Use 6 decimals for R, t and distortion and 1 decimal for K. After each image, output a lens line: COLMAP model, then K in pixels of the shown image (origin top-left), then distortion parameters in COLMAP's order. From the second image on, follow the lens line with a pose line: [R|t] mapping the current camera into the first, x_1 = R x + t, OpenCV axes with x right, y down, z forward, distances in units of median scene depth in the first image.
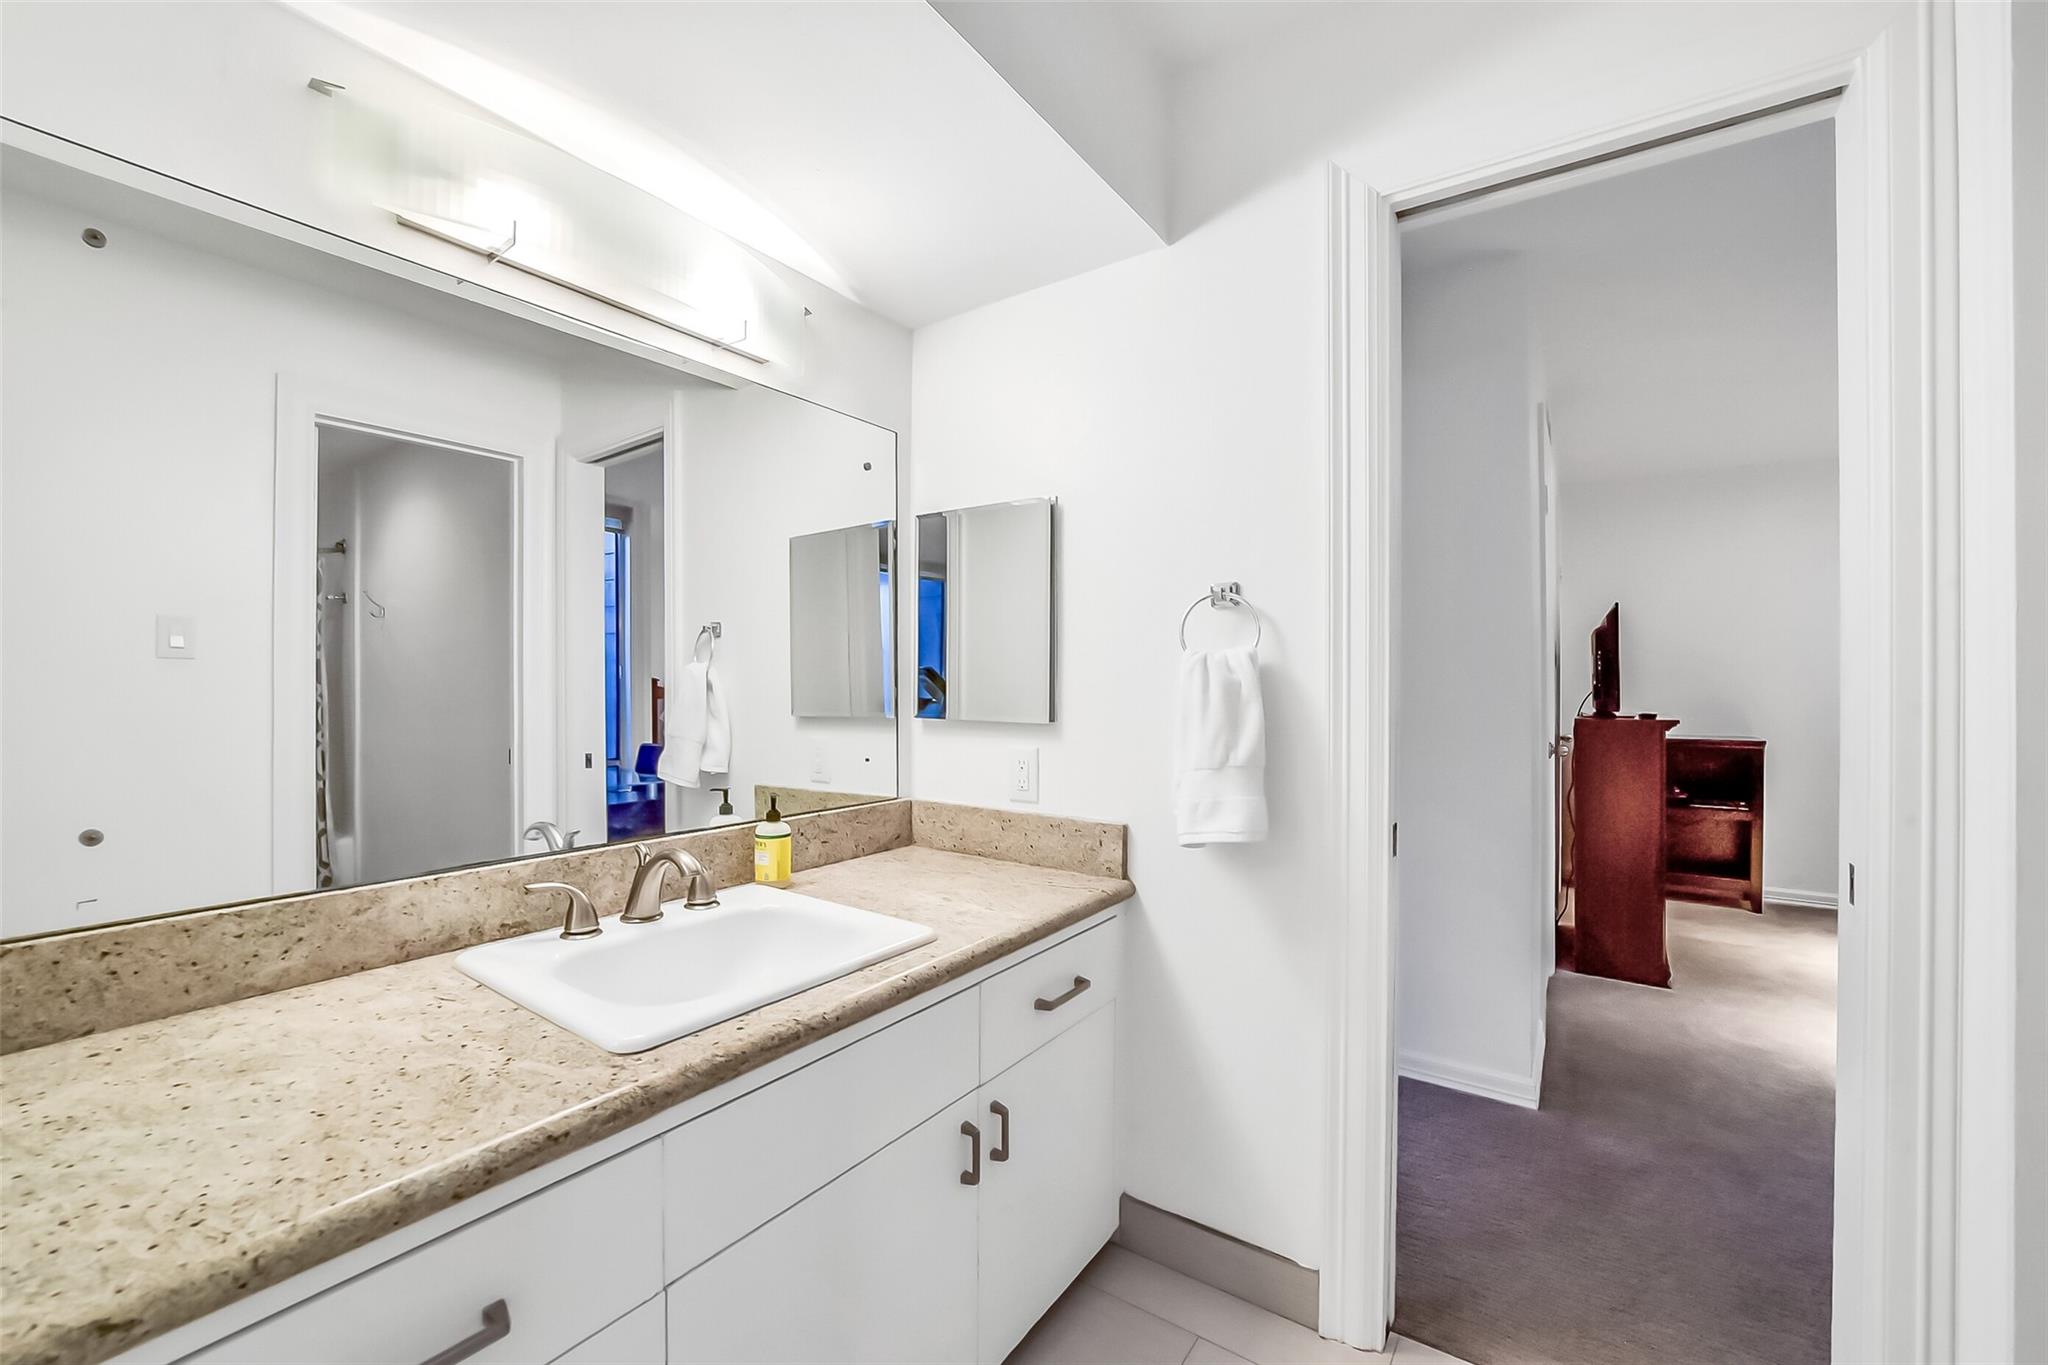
lens RADIAL K [[812.5, 0, 1028.7], [0, 812.5, 681.3], [0, 0, 1]] dist [-0.036798, 0.010078]
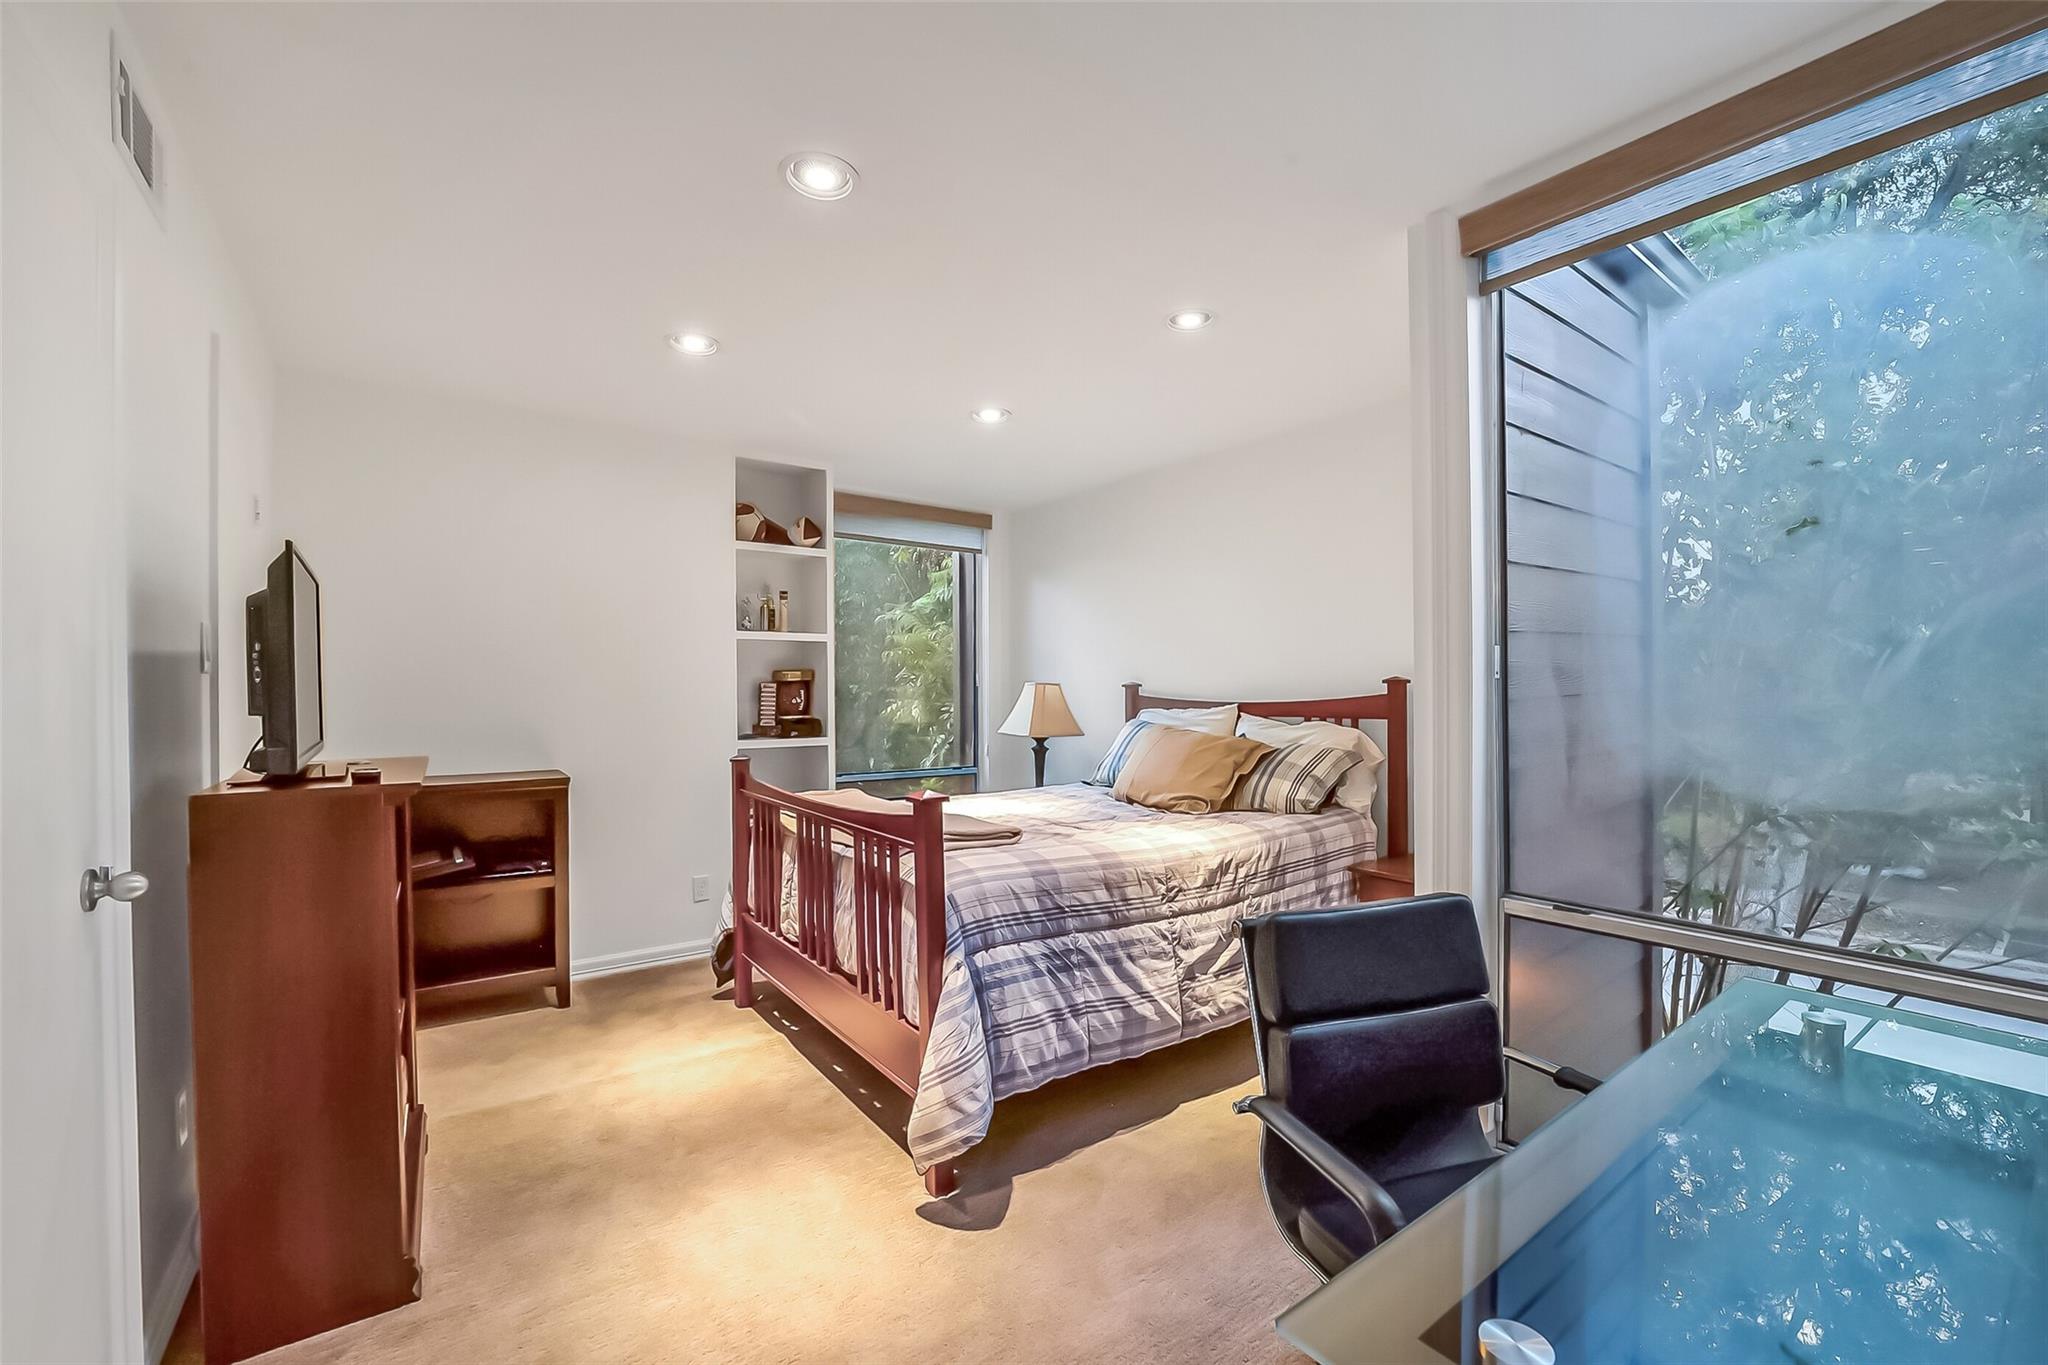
lens RADIAL K [[812.5, 0, 1028.7], [0, 812.5, 681.3], [0, 0, 1]] dist [-0.036798, 0.010078]
pose [[0.304410, 0.002912, 0.952537, 0.377207], [0.007096, 0.999961, -0.005324, -0.009470], [-0.952515, 0.008380, 0.304377, 0.395839]]
